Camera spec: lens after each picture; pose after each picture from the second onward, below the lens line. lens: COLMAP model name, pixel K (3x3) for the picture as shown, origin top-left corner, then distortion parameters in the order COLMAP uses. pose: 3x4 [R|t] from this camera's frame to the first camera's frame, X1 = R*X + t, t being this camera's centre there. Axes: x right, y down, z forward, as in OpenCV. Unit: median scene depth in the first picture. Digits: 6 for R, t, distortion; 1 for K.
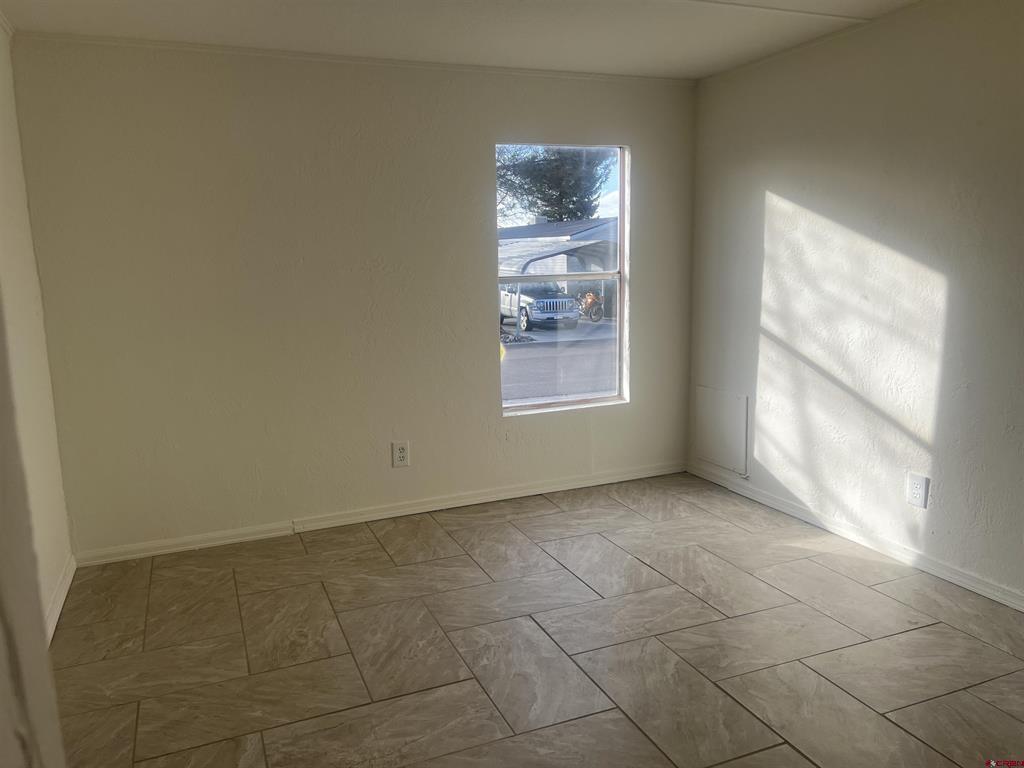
lens RADIAL K [[780.1, 0, 512.0], [0, 780.1, 384.0], [0, 0, 1]] dist [0.076294, -0.086718]
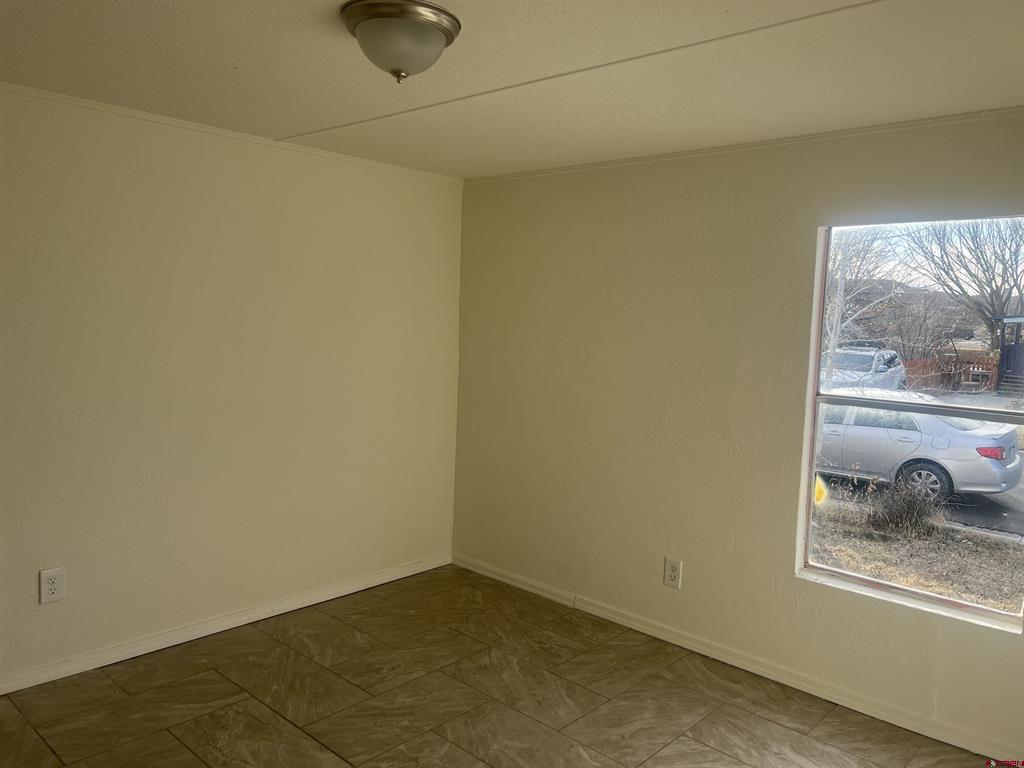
lens RADIAL K [[780.1, 0, 512.0], [0, 780.1, 384.0], [0, 0, 1]] dist [0.076294, -0.086718]
pose [[0.412985, 0.124546, -0.902182, 0.630096], [-0.195899, 0.979565, 0.045554, -0.141373], [0.889420, 0.157924, 0.428944, 0.459706]]
